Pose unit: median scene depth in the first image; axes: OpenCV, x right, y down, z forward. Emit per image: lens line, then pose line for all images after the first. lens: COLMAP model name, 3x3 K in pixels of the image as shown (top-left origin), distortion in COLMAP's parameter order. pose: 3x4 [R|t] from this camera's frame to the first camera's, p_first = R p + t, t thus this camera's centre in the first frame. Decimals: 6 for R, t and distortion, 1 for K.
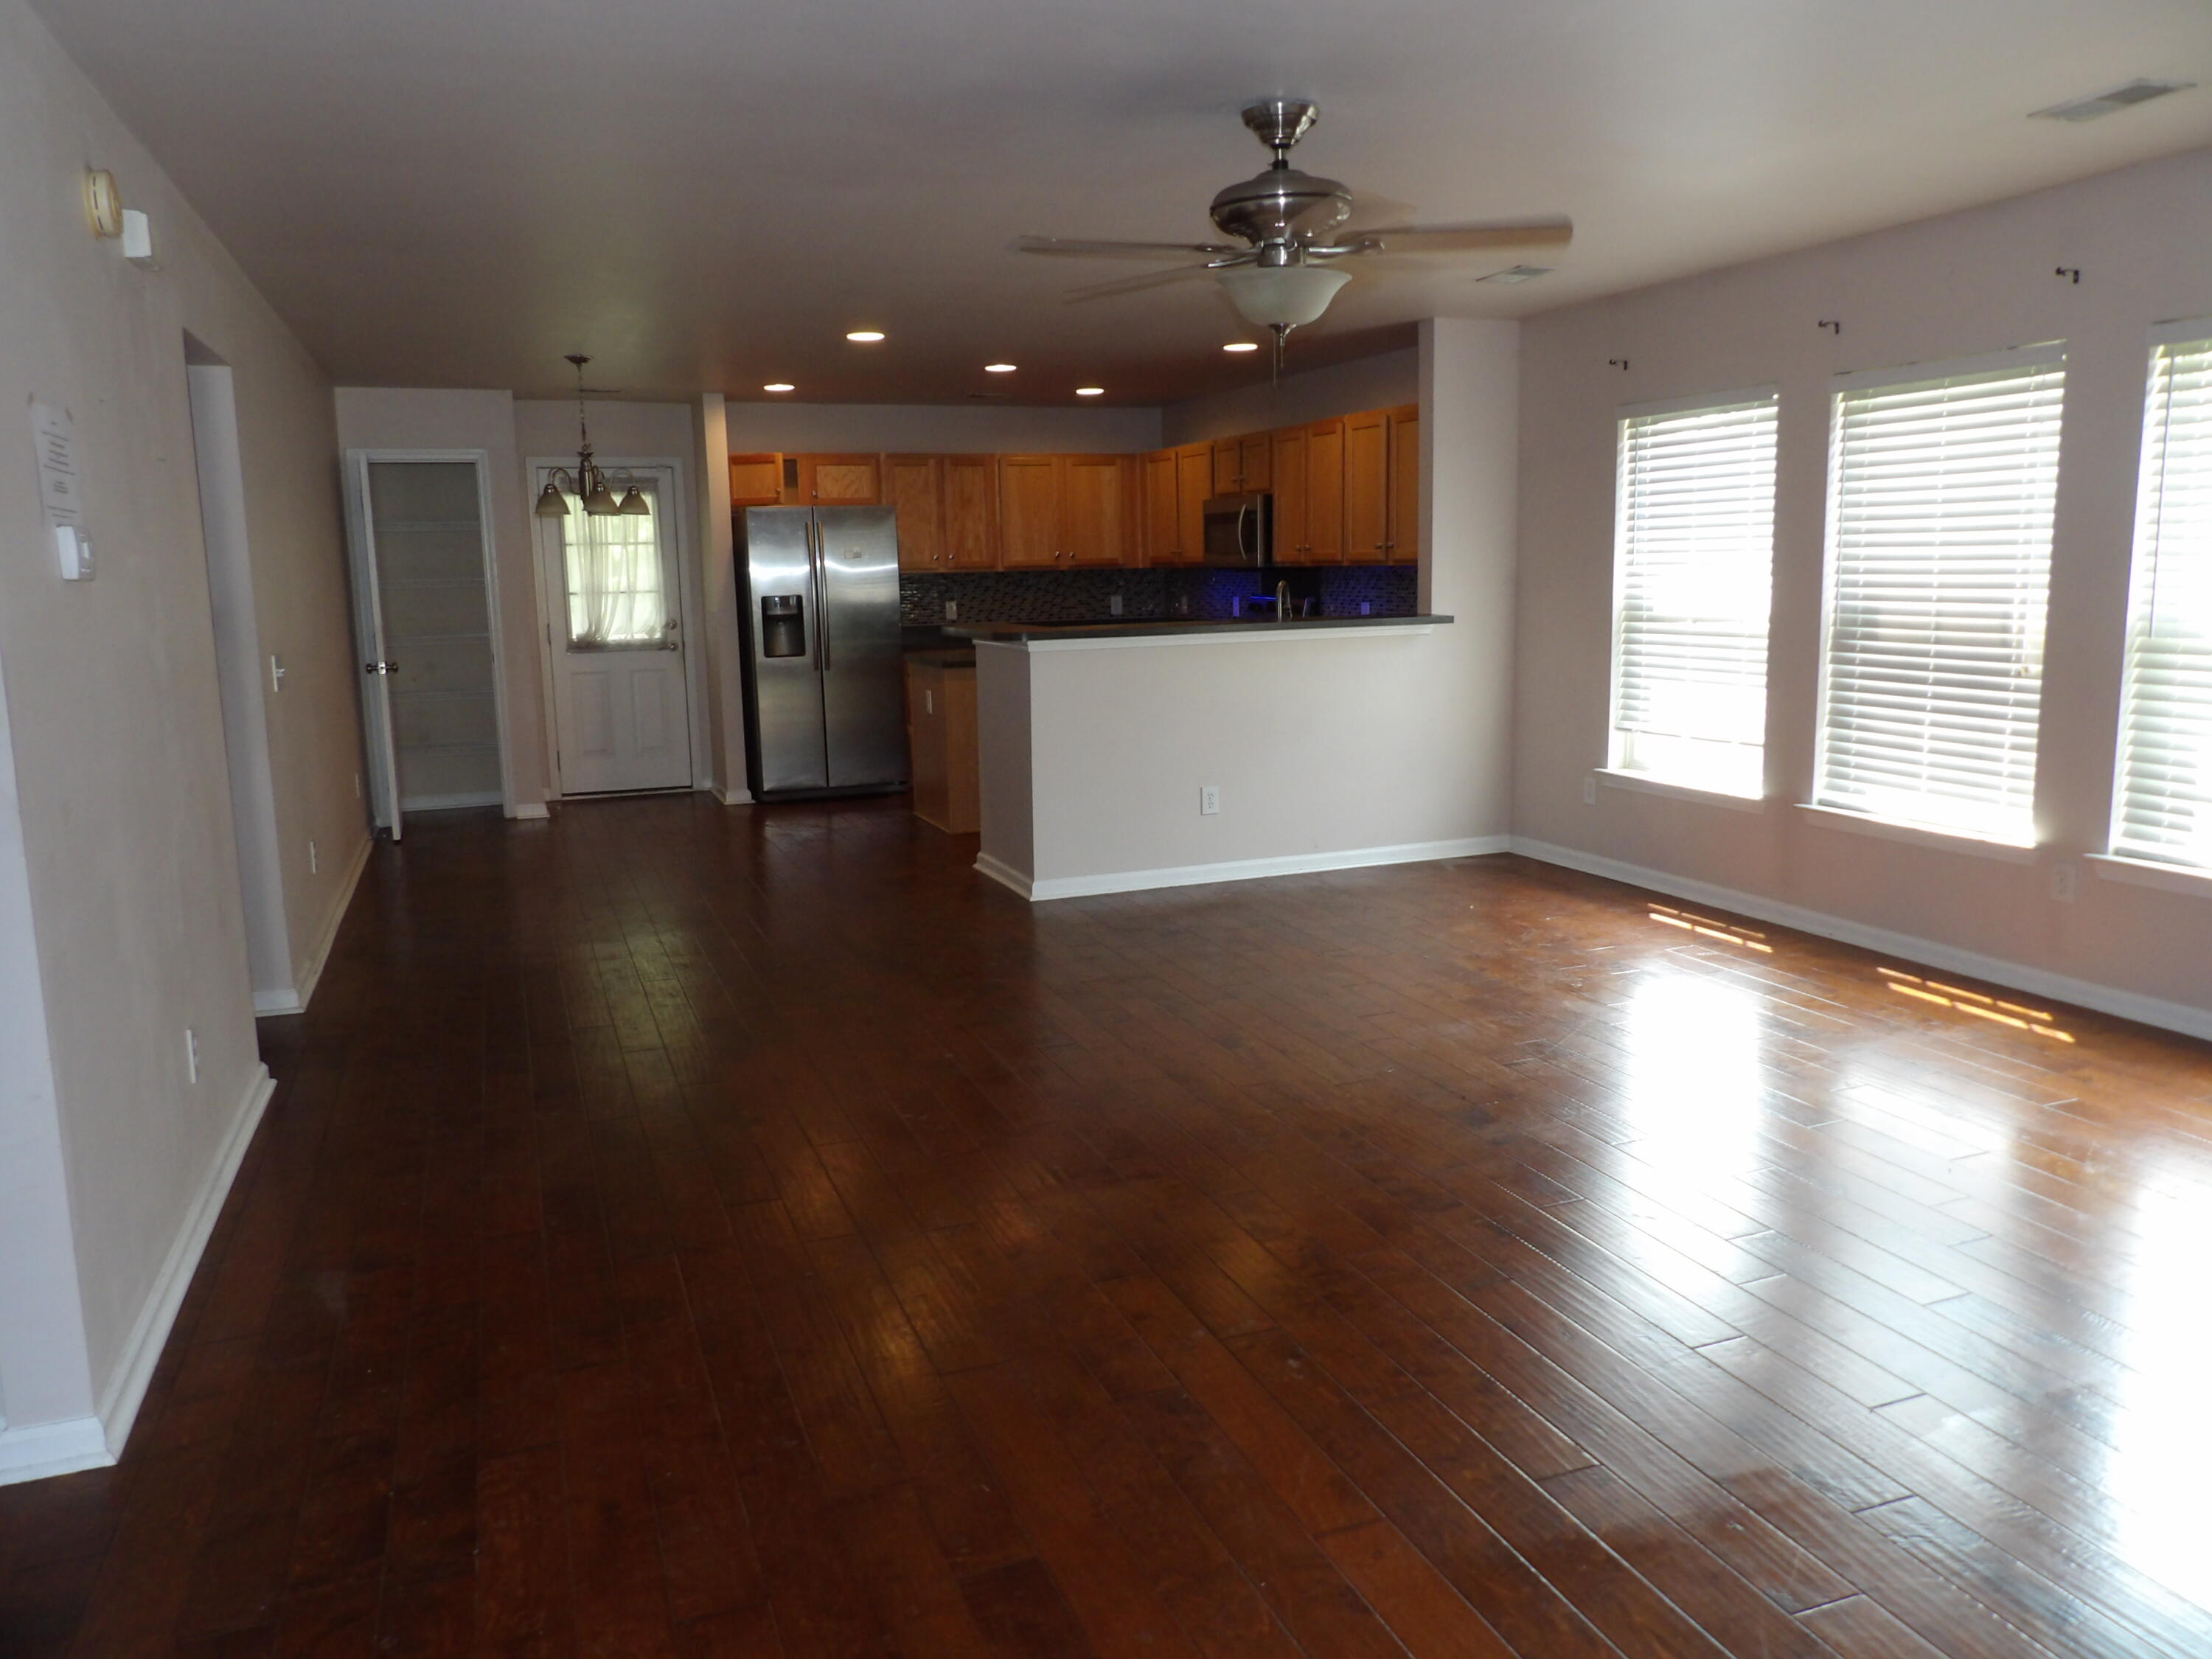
lens RADIAL K [[1586.2, 0, 1106.0], [0, 1586.2, 829.5], [0, 0, 1]] dist [-0.000045, 0.001324]
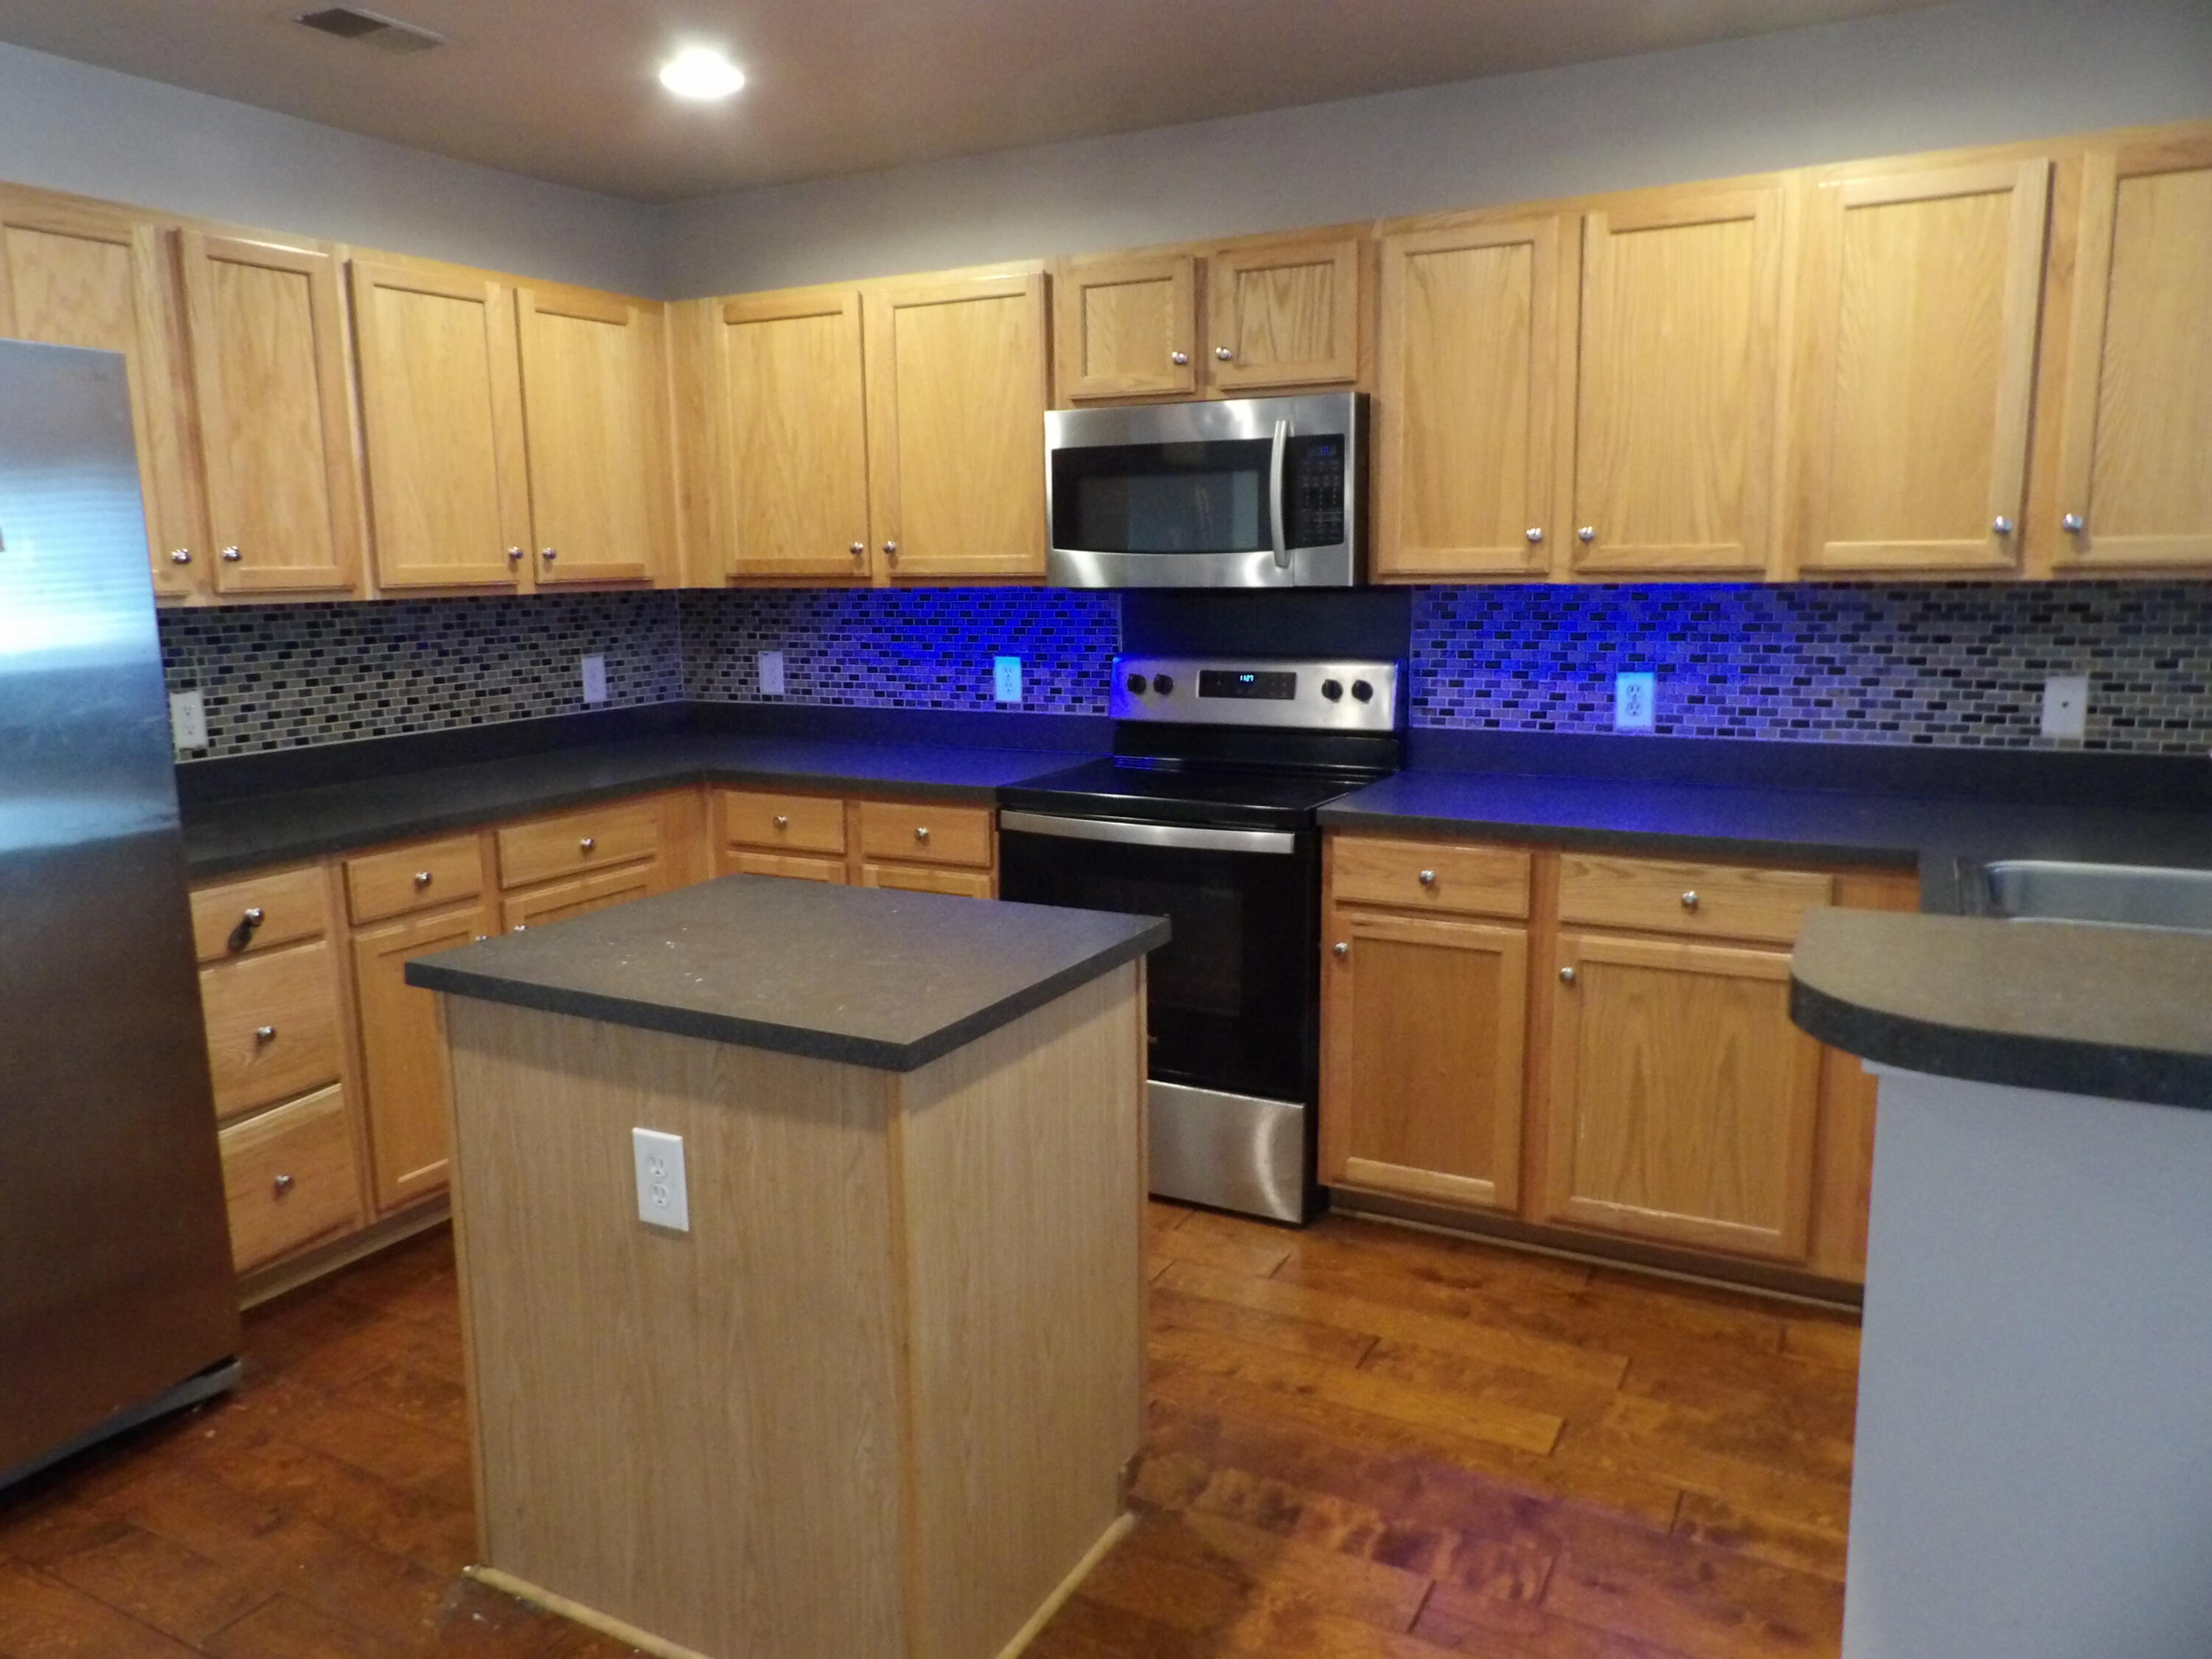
lens RADIAL K [[1586.2, 0, 1106.0], [0, 1586.2, 829.5], [0, 0, 1]] dist [-0.000045, 0.001324]
pose [[0.758279, -0.102789, 0.643776, -0.167019], [0.108687, 0.993604, 0.030626, -0.104784], [-0.642806, 0.046747, 0.764601, 0.626153]]
